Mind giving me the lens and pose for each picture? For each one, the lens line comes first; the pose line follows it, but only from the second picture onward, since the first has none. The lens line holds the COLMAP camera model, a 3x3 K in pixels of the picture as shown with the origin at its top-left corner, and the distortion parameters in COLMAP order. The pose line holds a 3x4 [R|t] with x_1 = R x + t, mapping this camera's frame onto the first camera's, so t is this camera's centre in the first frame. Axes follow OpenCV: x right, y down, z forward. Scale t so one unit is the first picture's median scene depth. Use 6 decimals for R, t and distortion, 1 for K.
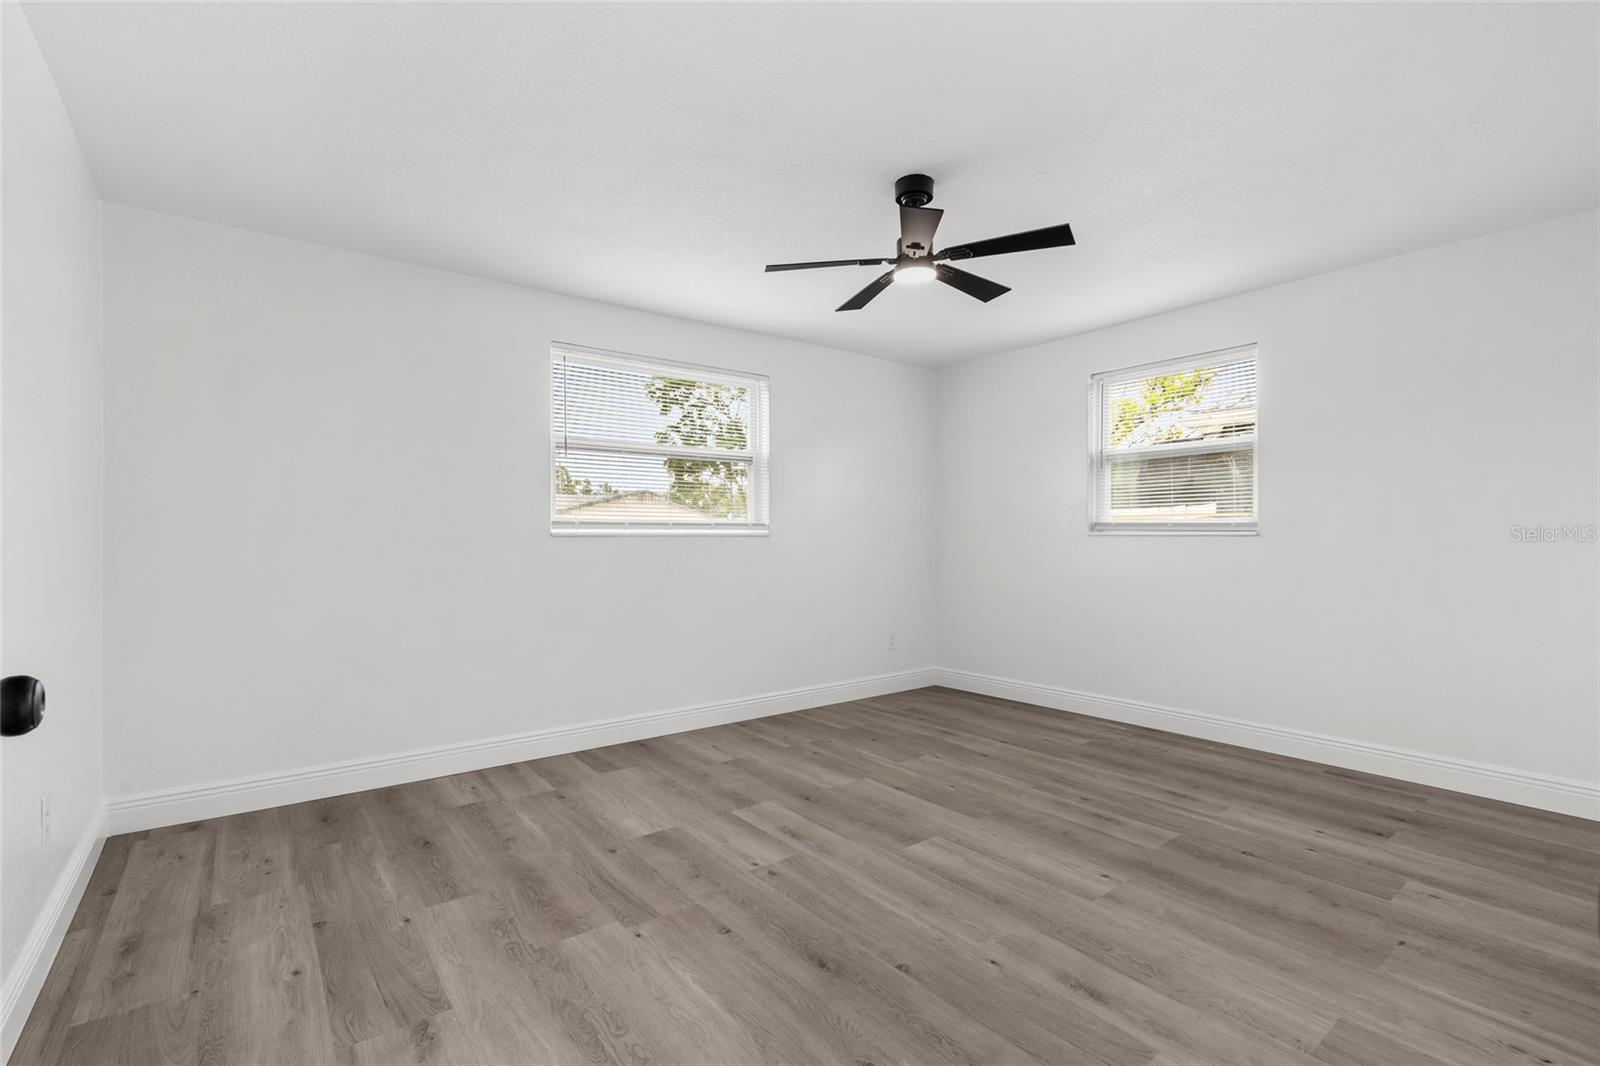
lens RADIAL K [[738.8, 0, 804.3], [0, 738.8, 543.9], [0, 0, 1]] dist [-0.001034, 0.000399]
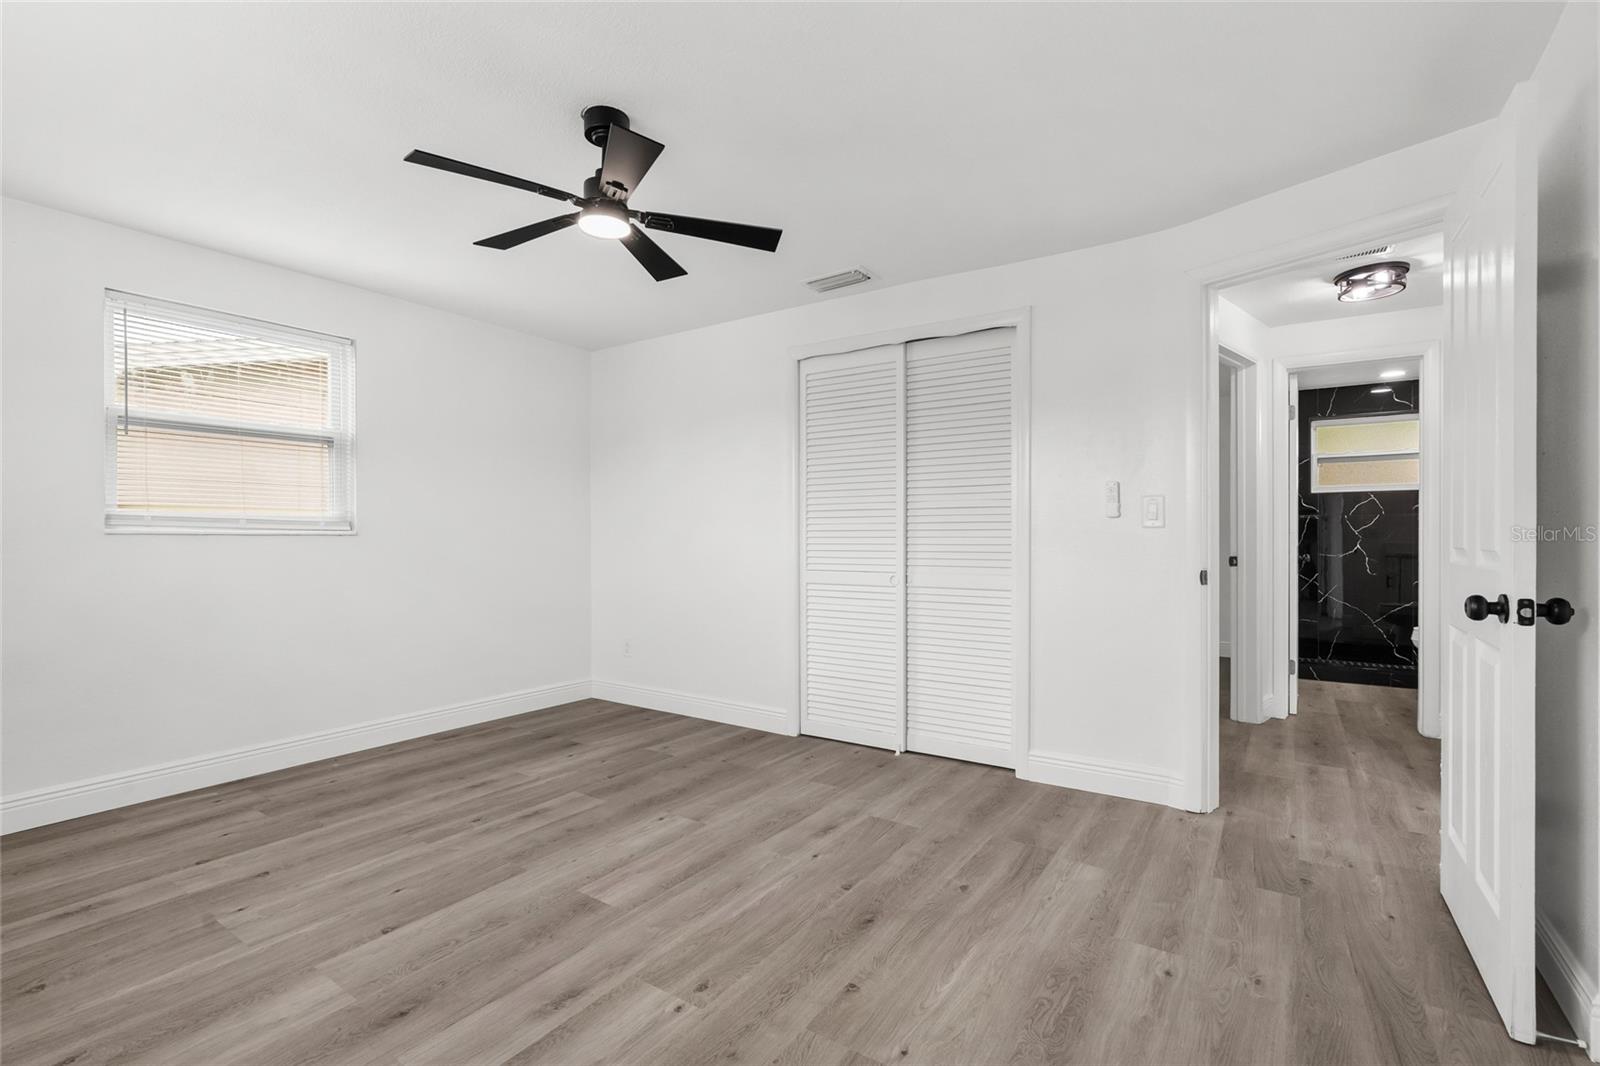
lens RADIAL K [[738.8, 0, 804.3], [0, 738.8, 543.9], [0, 0, 1]] dist [-0.001034, 0.000399]
pose [[-0.333996, -0.007386, 0.942546, -0.700925], [0.009455, 0.999893, 0.011185, -0.005353], [-0.942527, 0.012647, -0.333890, 1.039437]]
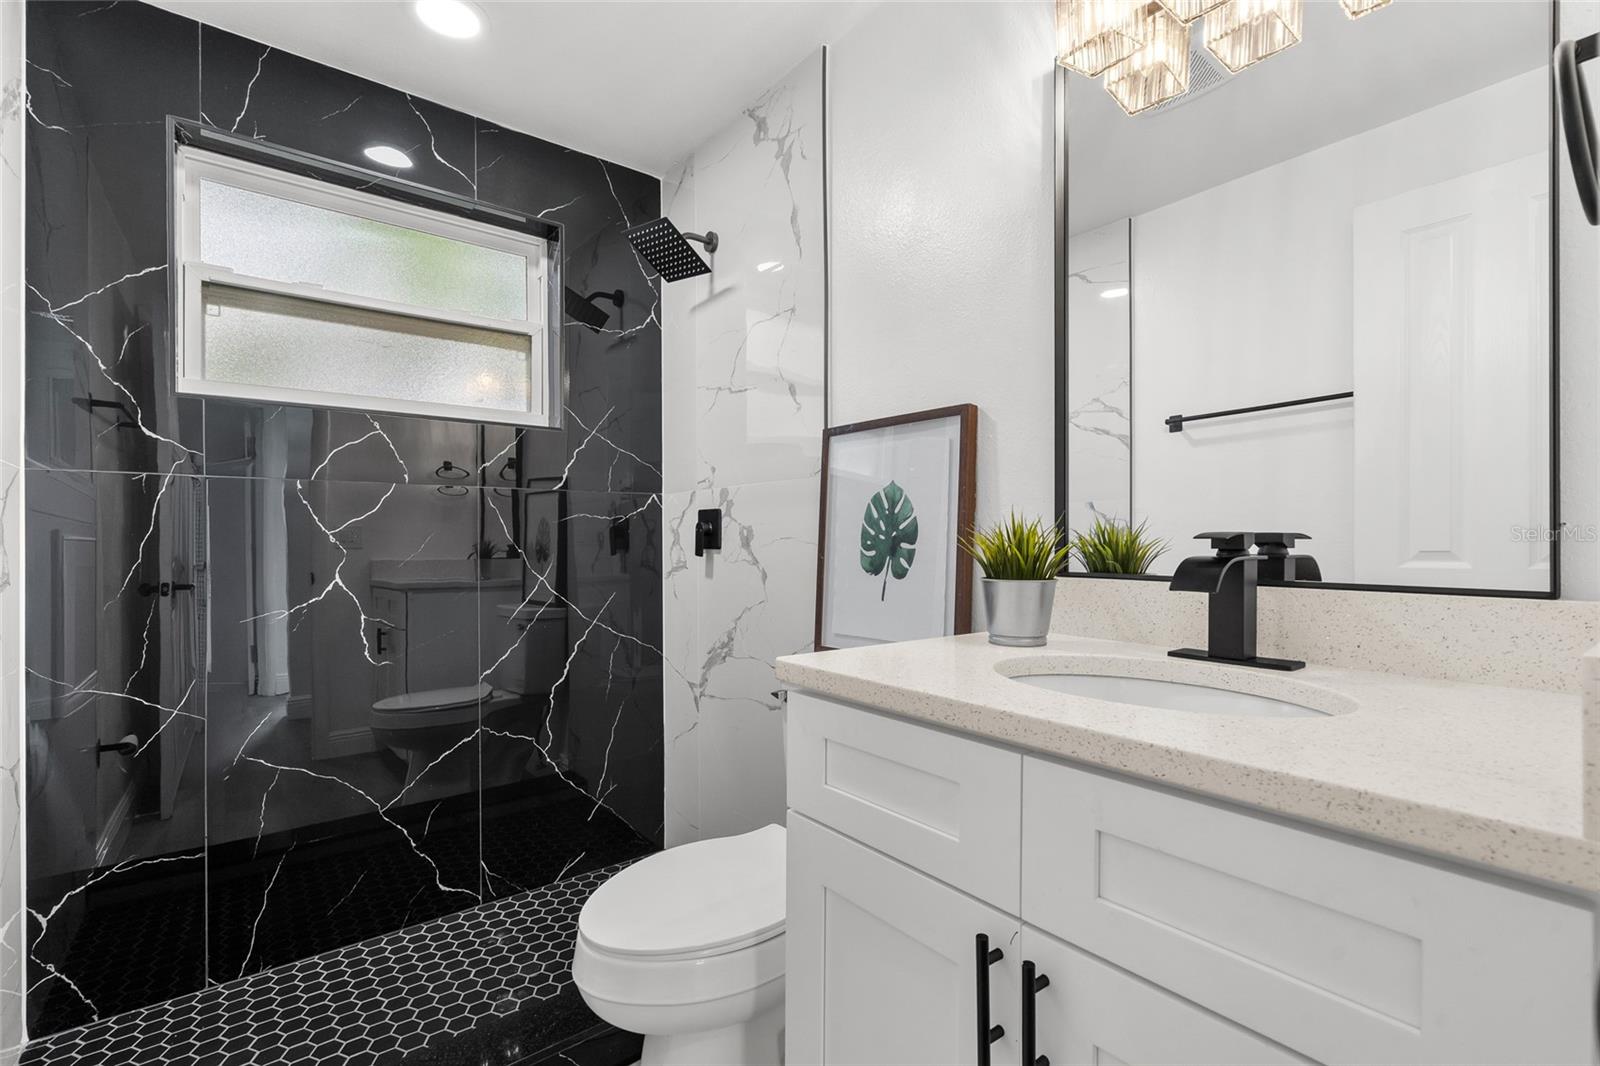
lens RADIAL K [[738.8, 0, 804.3], [0, 738.8, 543.9], [0, 0, 1]] dist [-0.001034, 0.000399]
pose [[-0.999908, -0.000823, -0.013553, -0.478845], [-0.000949, 0.999957, 0.009262, -0.004092], [0.013545, 0.009274, -0.999865, 0.716364]]
